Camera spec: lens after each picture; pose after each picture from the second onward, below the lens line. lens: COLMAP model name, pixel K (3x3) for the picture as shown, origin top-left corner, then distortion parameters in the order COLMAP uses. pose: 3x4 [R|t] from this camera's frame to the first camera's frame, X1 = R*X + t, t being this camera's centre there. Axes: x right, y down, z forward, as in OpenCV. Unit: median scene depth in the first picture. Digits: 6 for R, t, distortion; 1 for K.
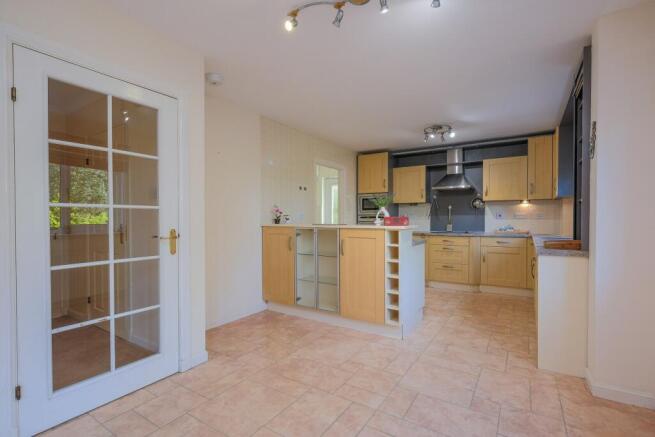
lens RADIAL K [[304.4, 0, 328.5], [0, 304.4, 221.0], [0, 0, 1]] dist [0.000375, -0.000401]
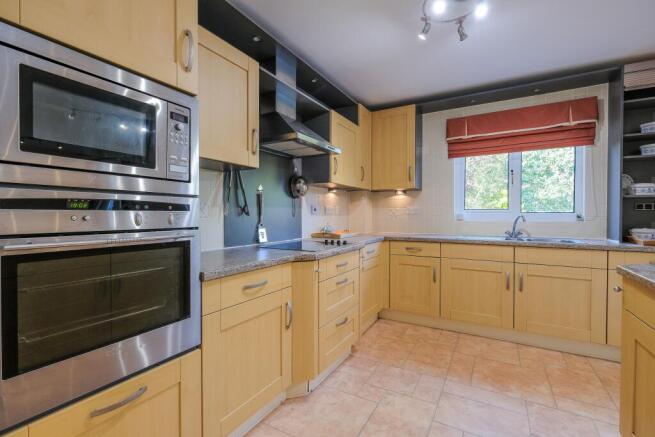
lens RADIAL K [[287.2, 0, 331.5], [0, 287.2, 218.2], [0, 0, 1]] dist [-0.004047, -0.000041]
pose [[-0.061921, -0.014159, 0.997981, -0.025923], [0.000806, 0.999898, 0.014236, -0.008356], [-0.998081, 0.001686, -0.061904, 0.996392]]
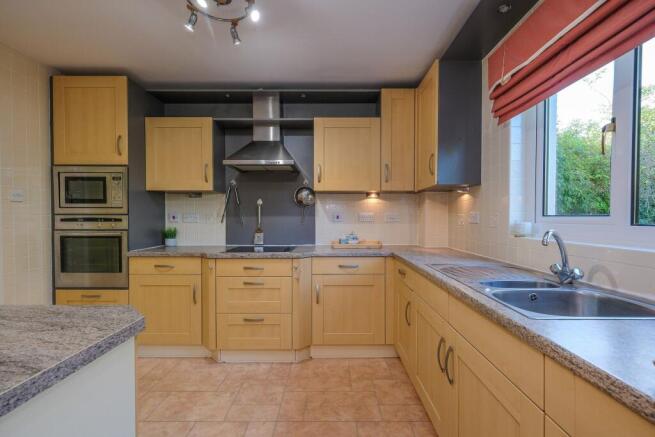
lens RADIAL K [[304.4, 0, 333.7], [0, 304.4, 222.0], [0, 0, 1]] dist [0.000375, -0.000401]
pose [[0.833360, -0.009450, 0.552650, 0.216969], [0.002271, 0.999904, 0.013672, -0.016260], [-0.552726, -0.010139, 0.833301, 0.490421]]
